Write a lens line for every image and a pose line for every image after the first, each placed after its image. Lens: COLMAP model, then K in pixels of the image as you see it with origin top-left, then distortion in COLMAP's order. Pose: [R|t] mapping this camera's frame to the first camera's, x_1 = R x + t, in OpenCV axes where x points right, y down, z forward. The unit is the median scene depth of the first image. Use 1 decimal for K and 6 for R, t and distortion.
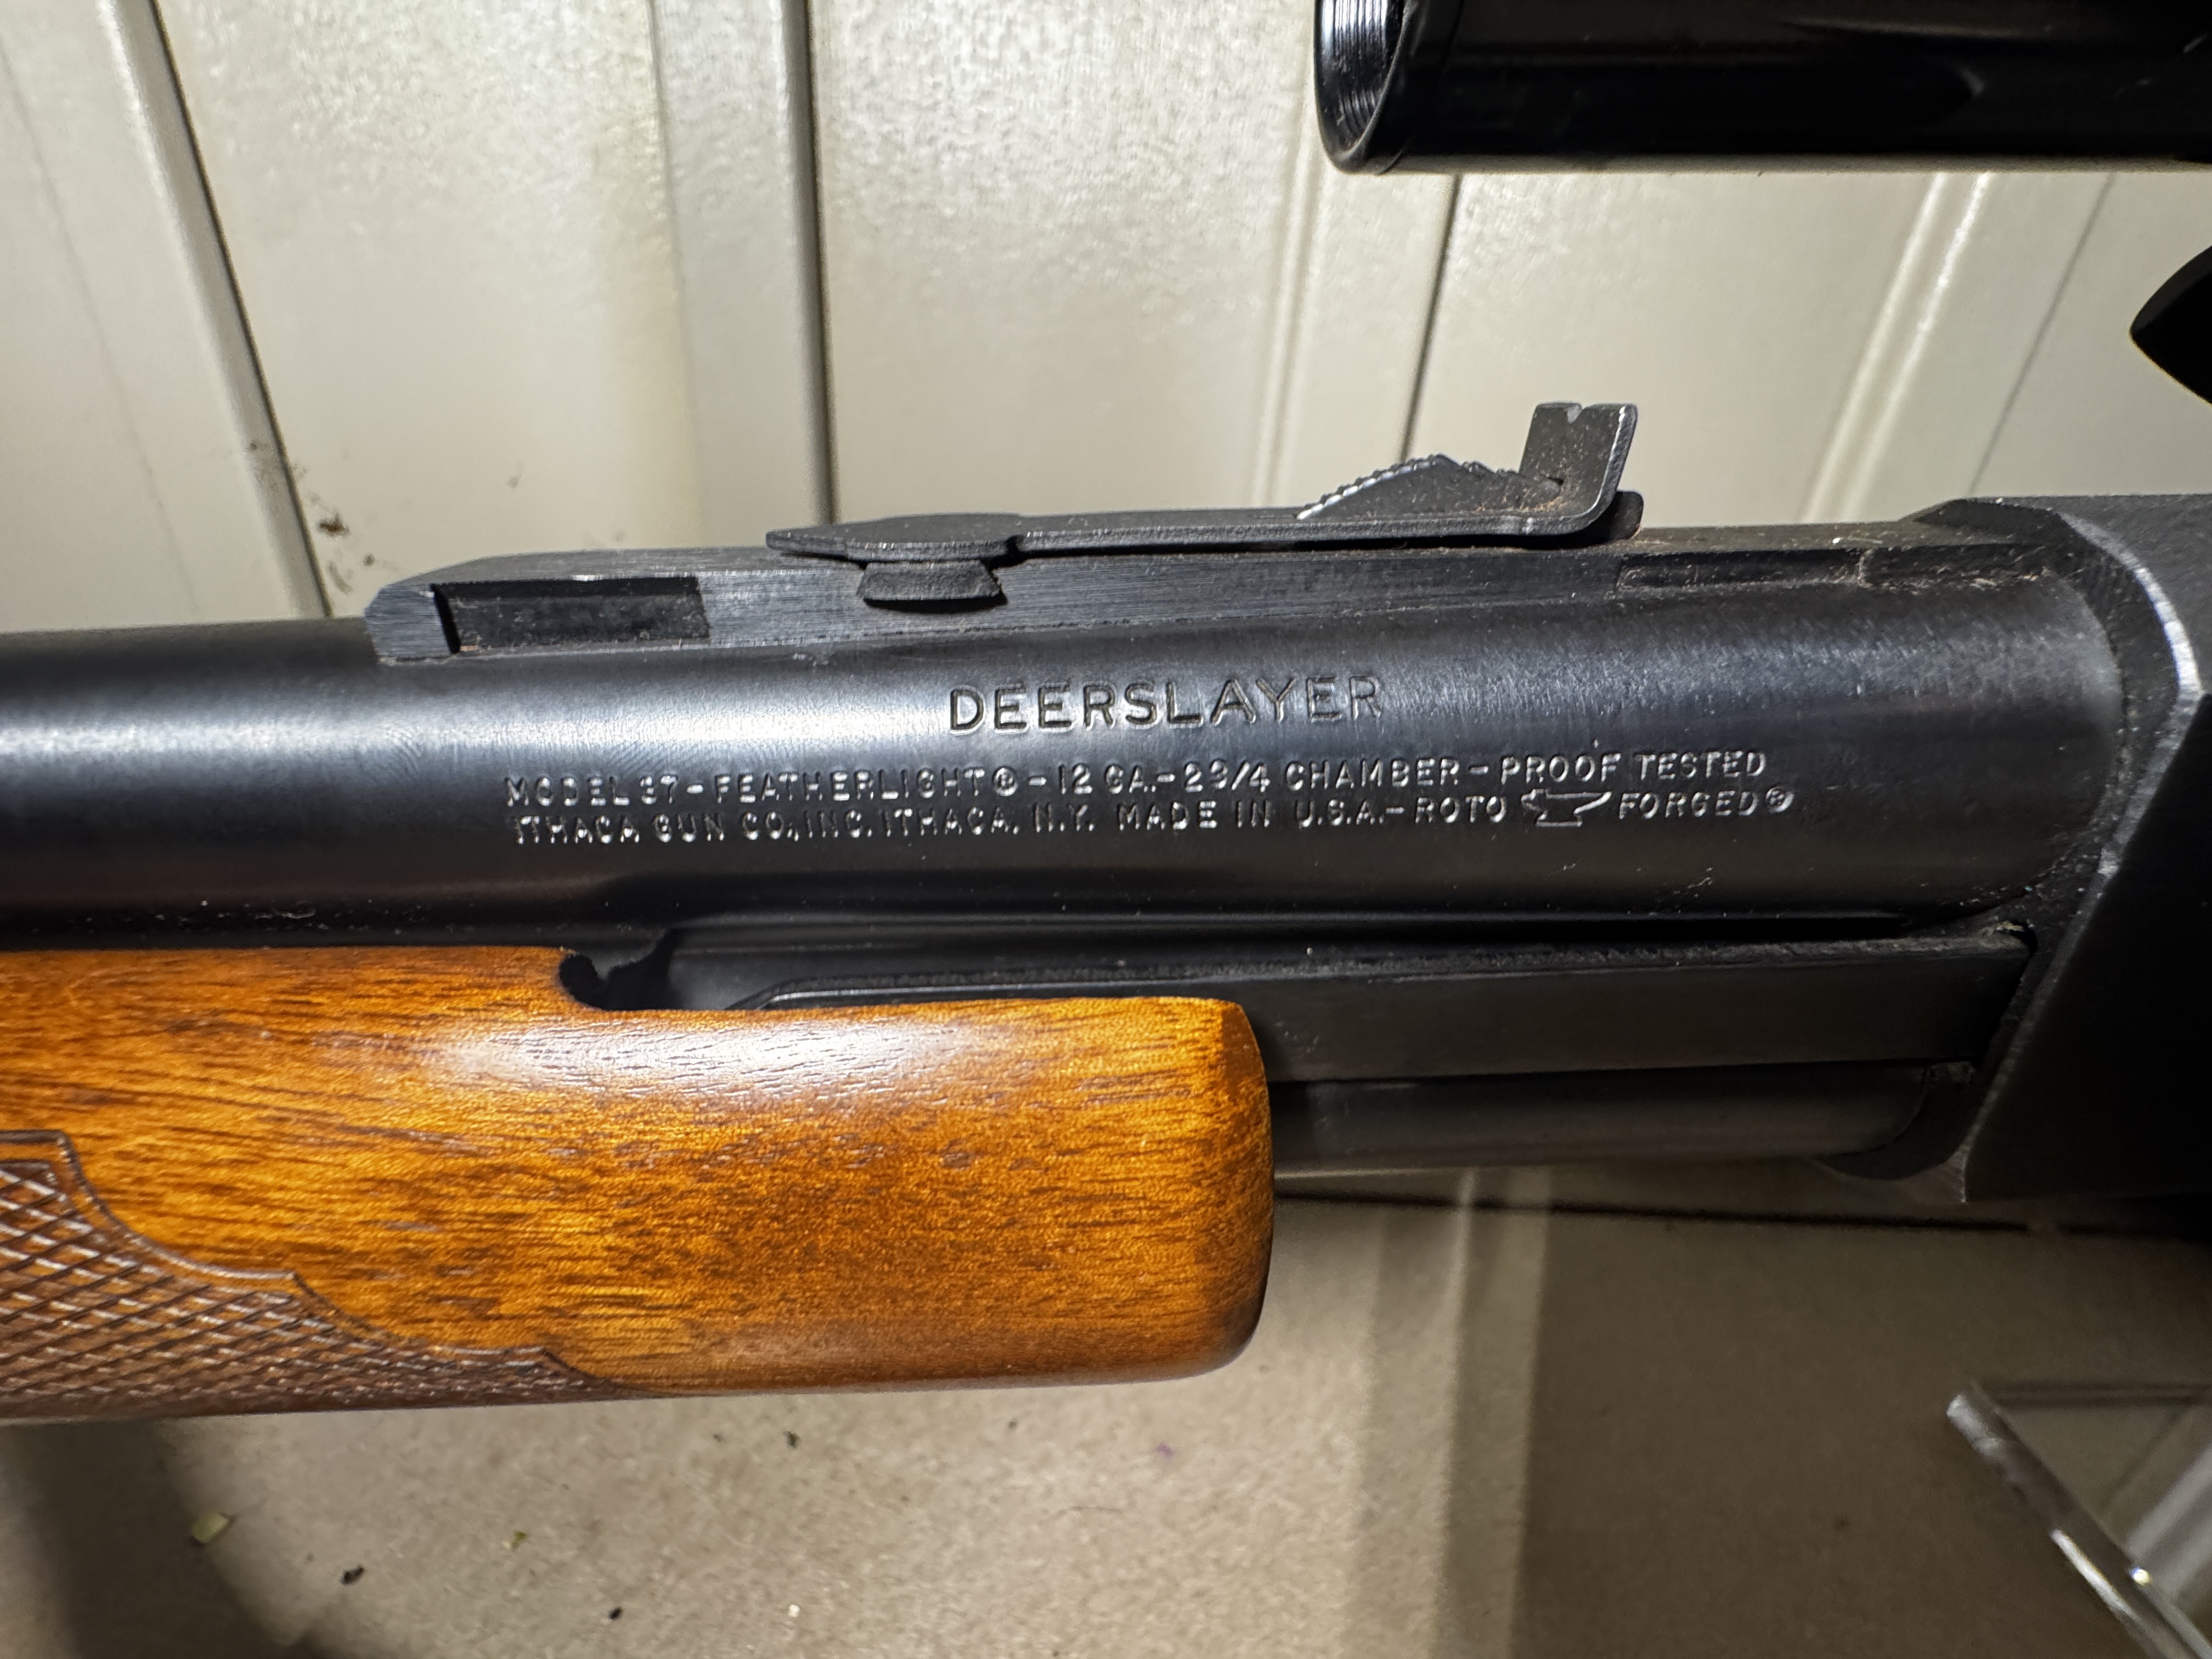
lens RADIAL K [[903.5, 0, 1097.2], [0, 903.5, 833.5], [0, 0, 1]] dist [-0.011360, 0.000634]
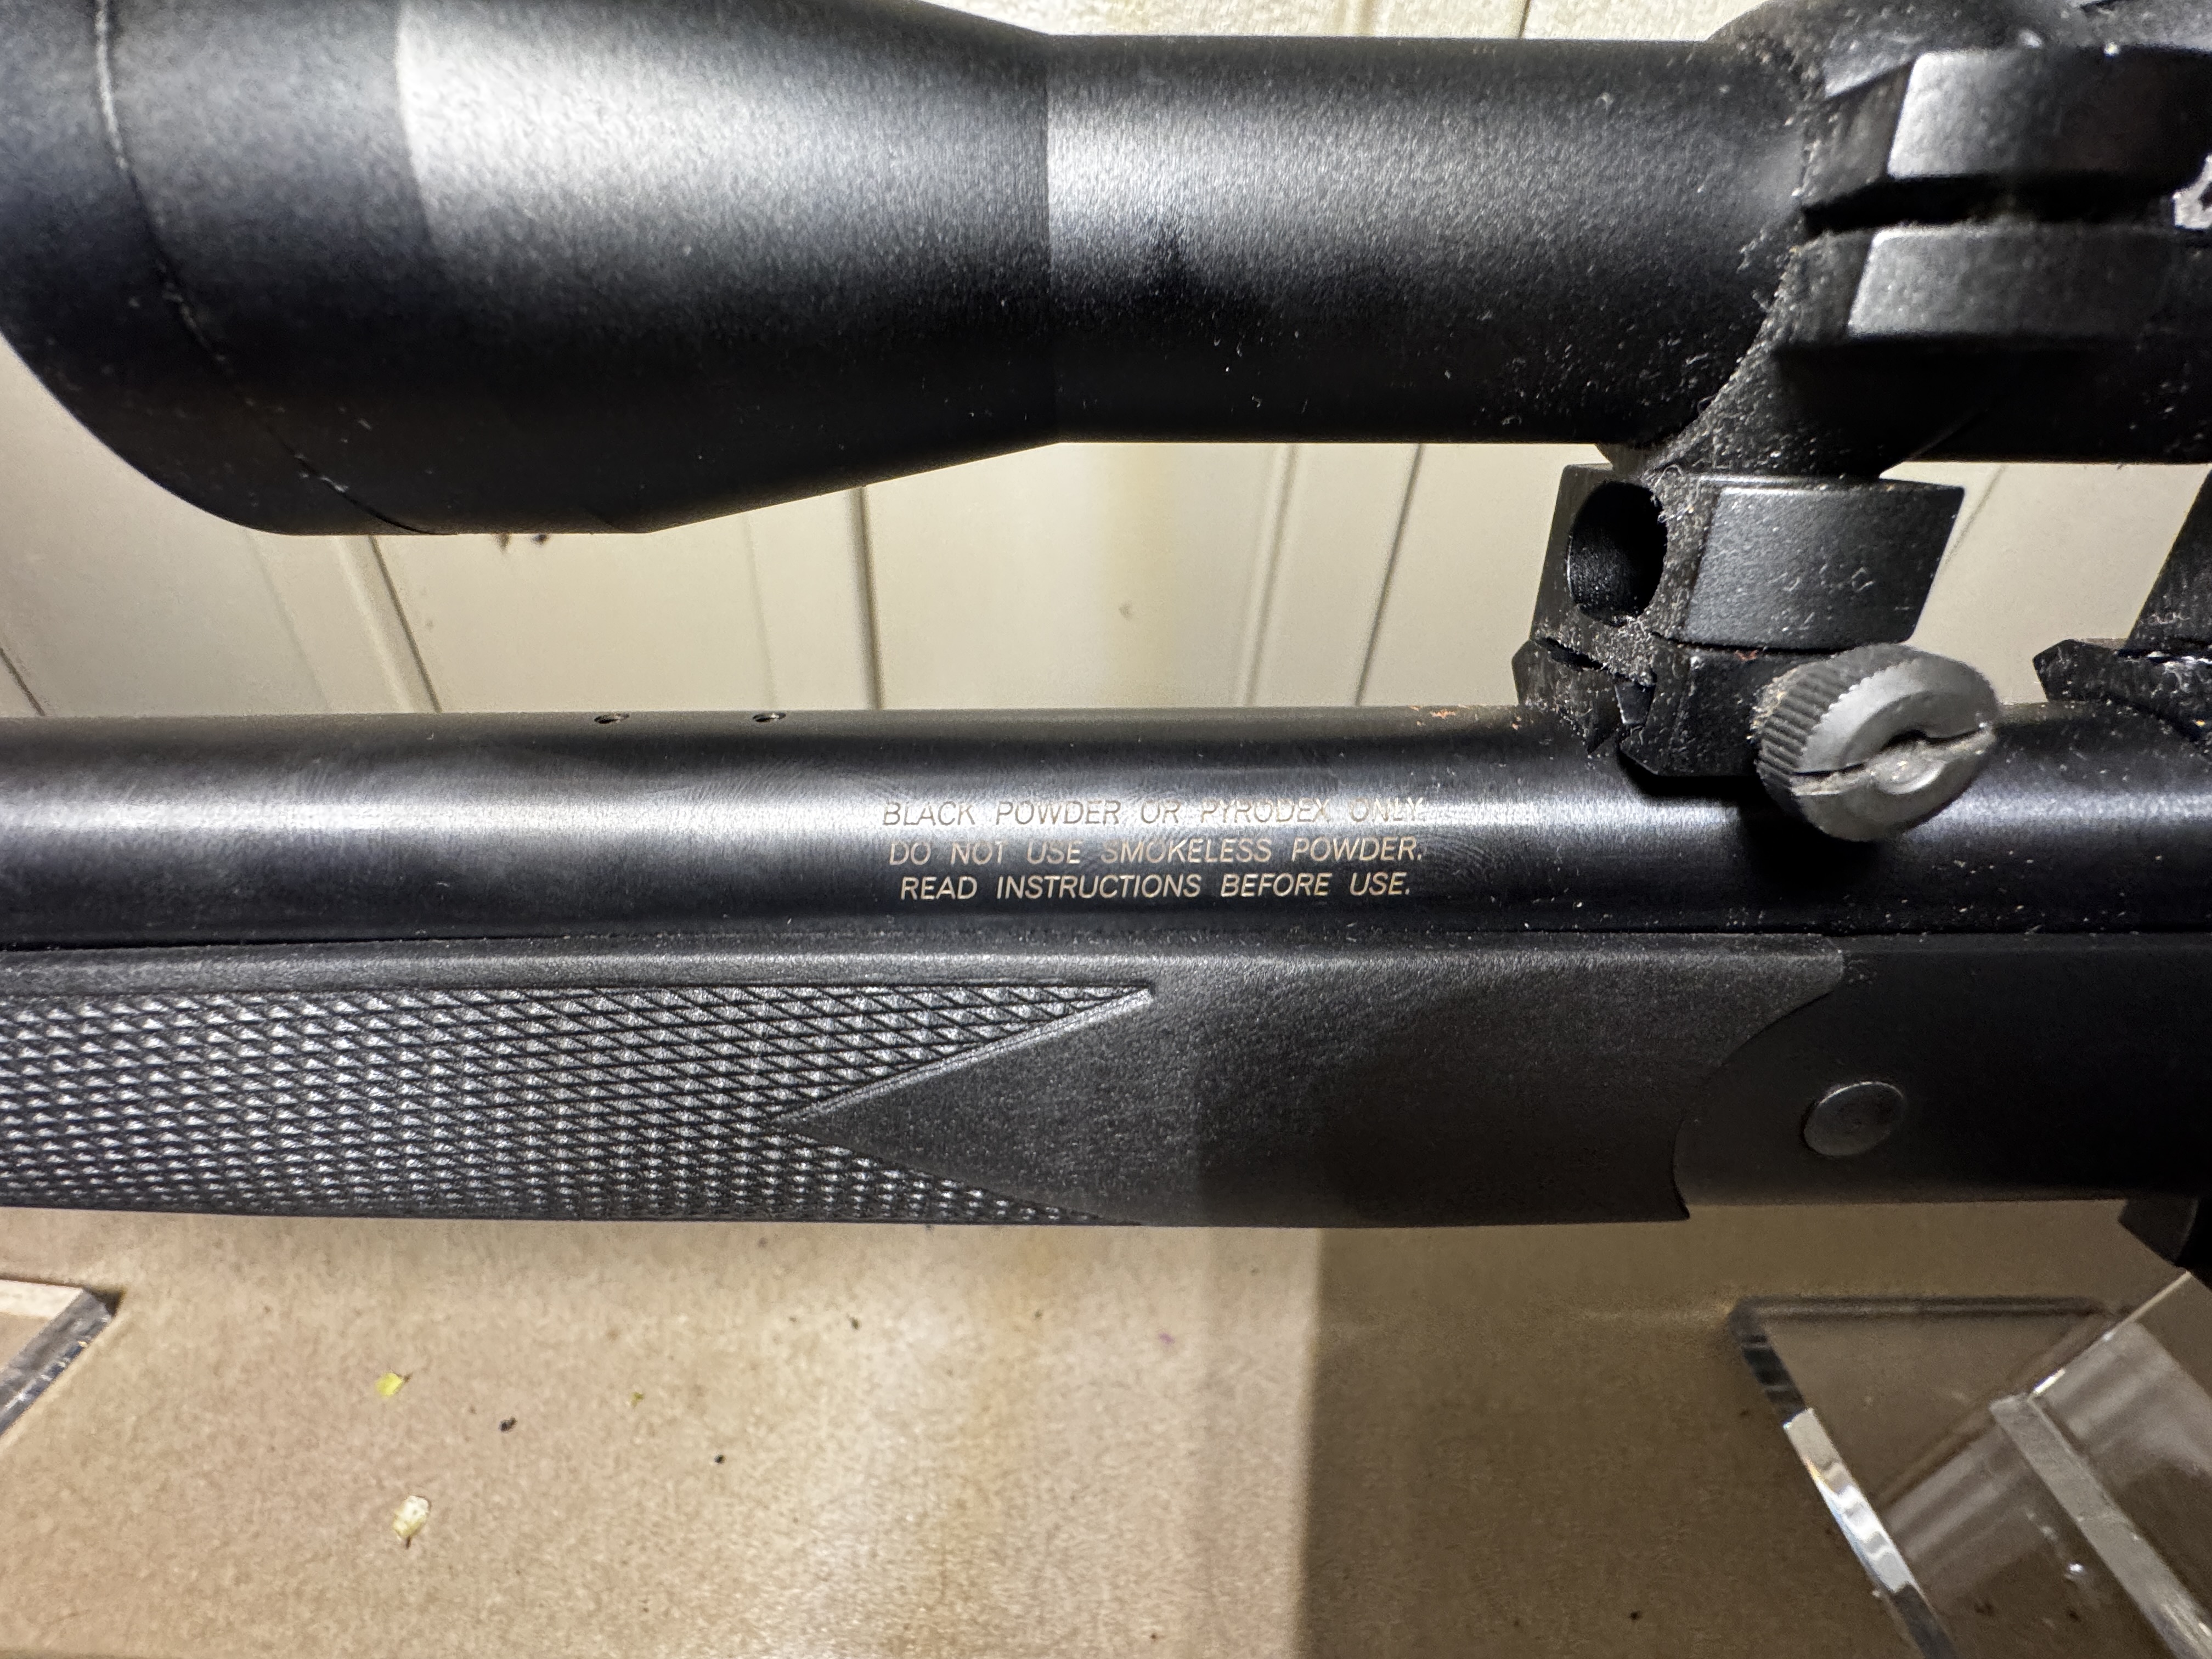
lens RADIAL K [[903.5, 0, 1097.5], [0, 903.5, 824.3], [0, 0, 1]] dist [-0.011360, 0.000634]
pose [[0.999518, 0.008666, -0.029820, 0.013610], [-0.004266, 0.989484, 0.144578, -0.164635], [0.030759, -0.144381, 0.989044, -0.082338]]
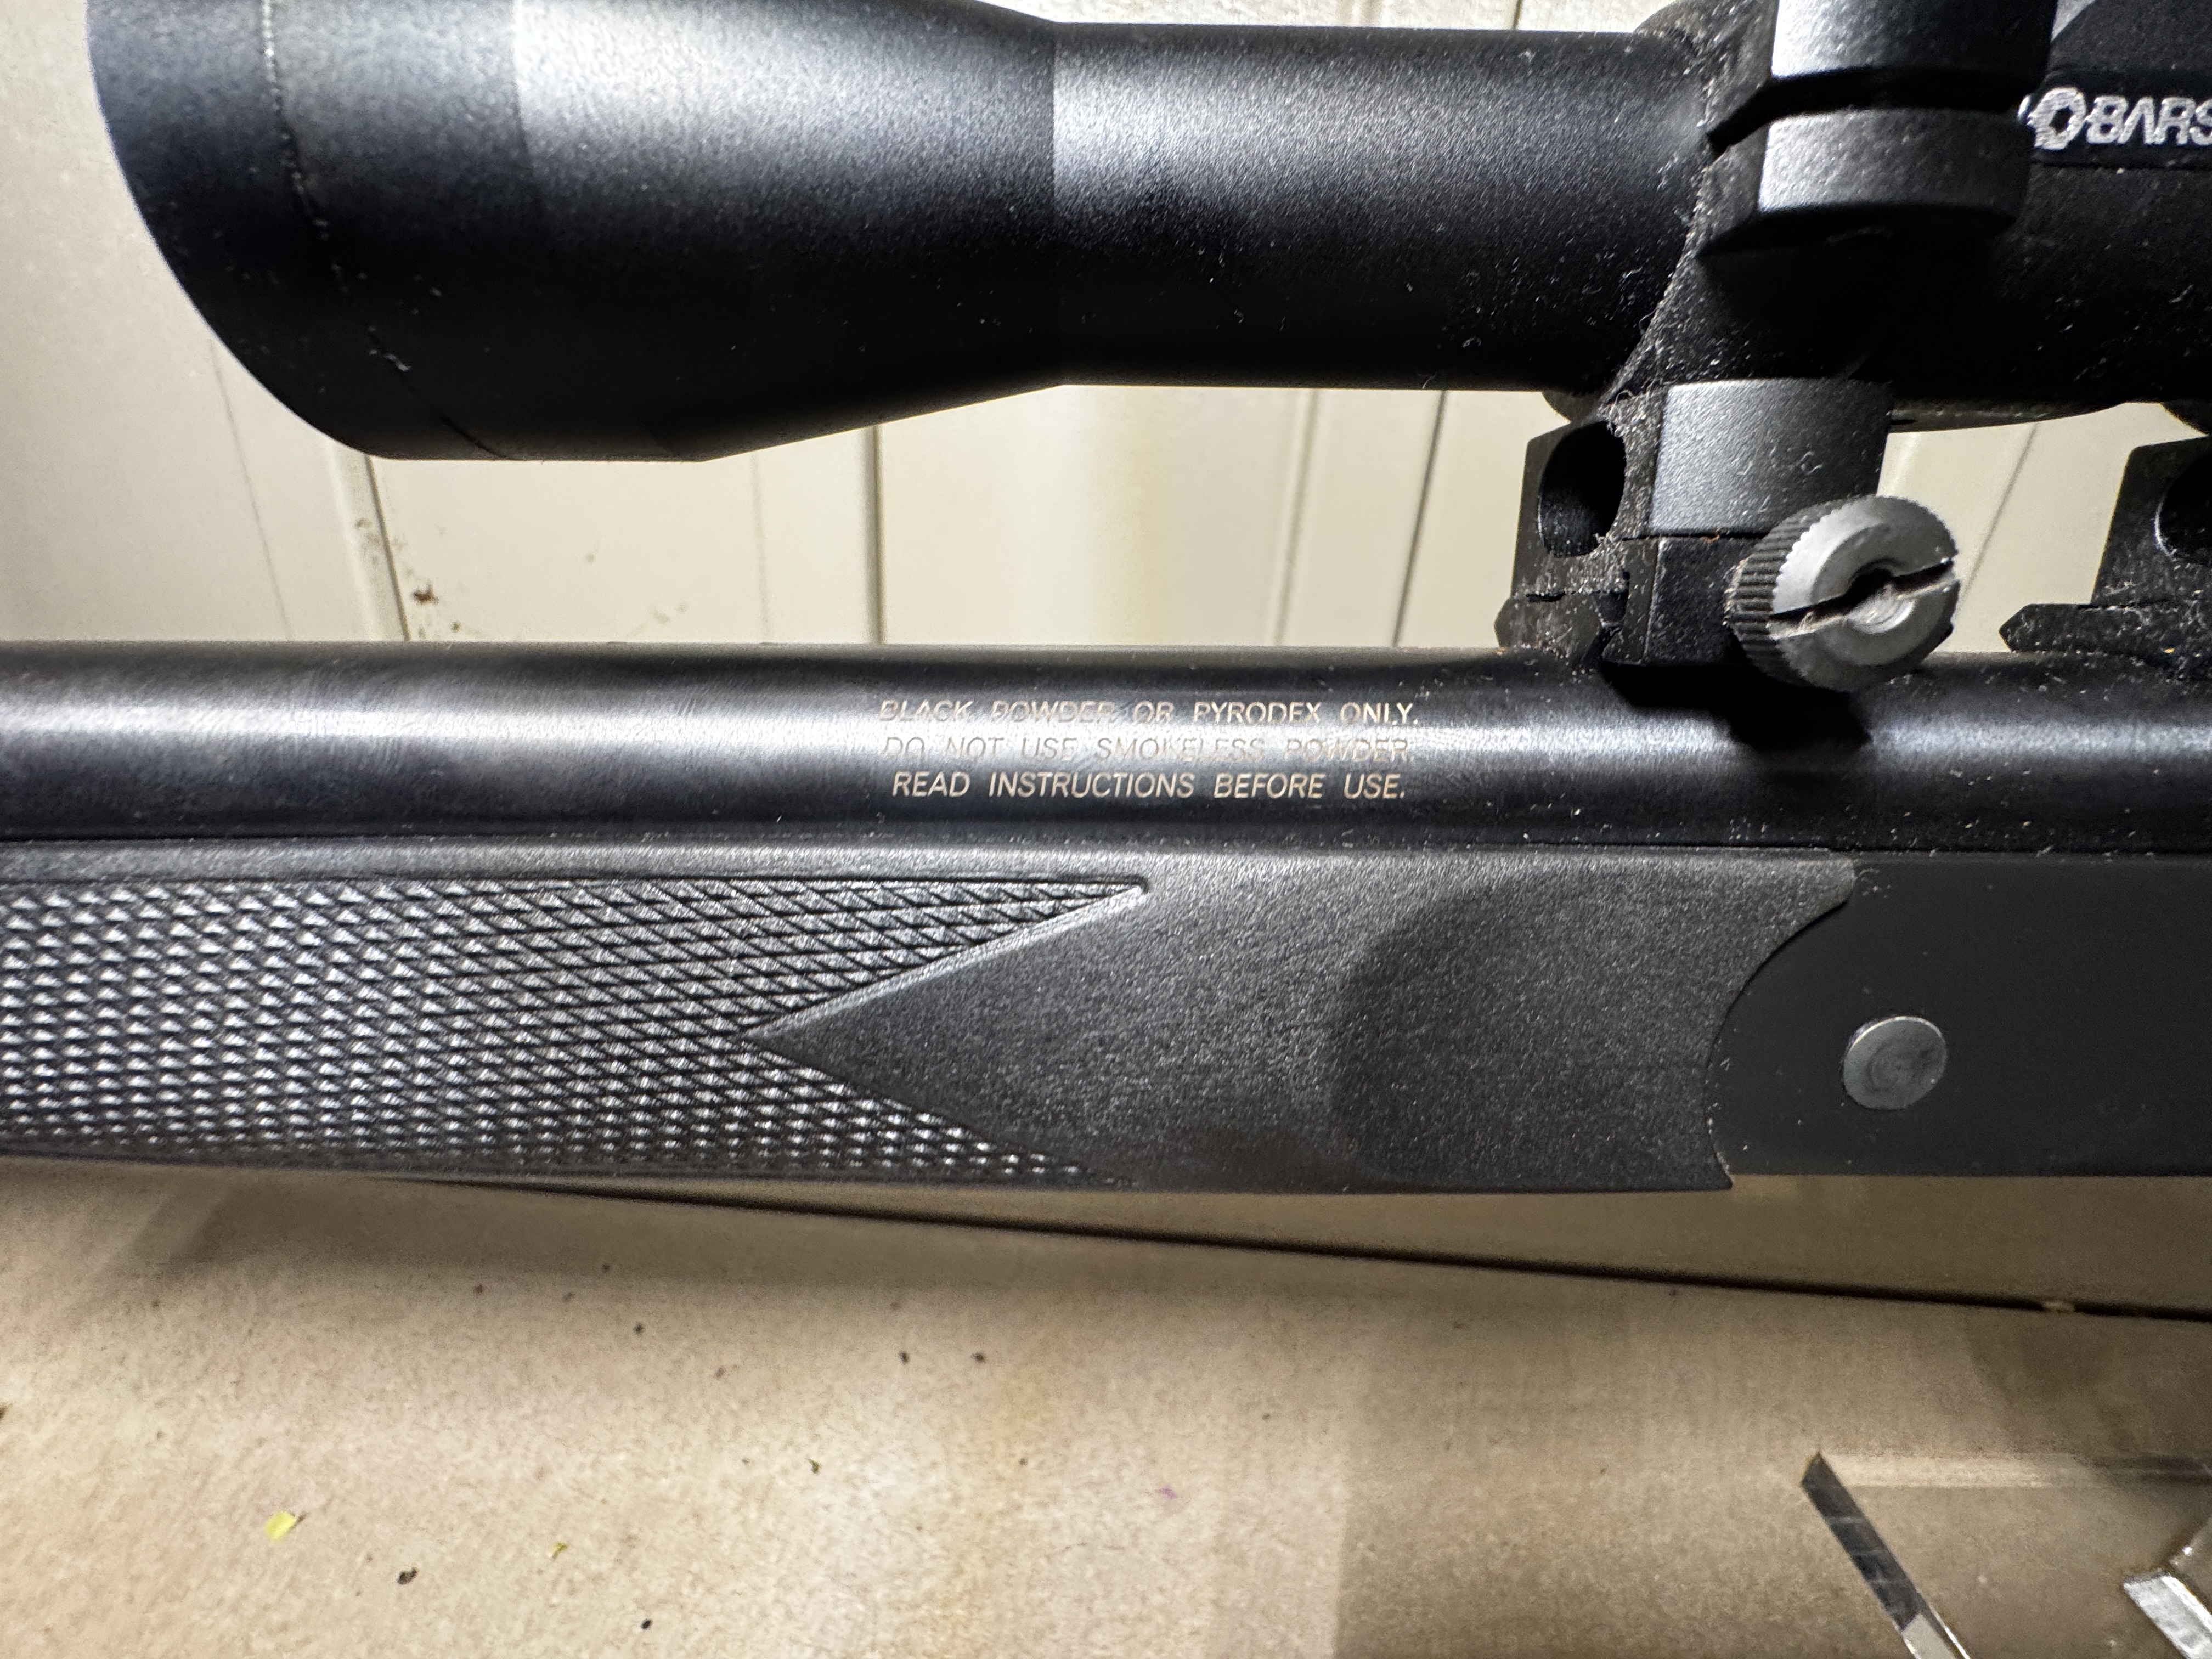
lens RADIAL K [[903.5, 0, 1096.1], [0, 903.5, 831.4], [0, 0, 1]] dist [-0.011360, 0.000634]
pose [[0.999208, 0.014572, -0.037014, 0.020349], [-0.016552, 0.998416, -0.053770, -0.021382], [0.036172, 0.054340, 0.997867, -0.088157]]
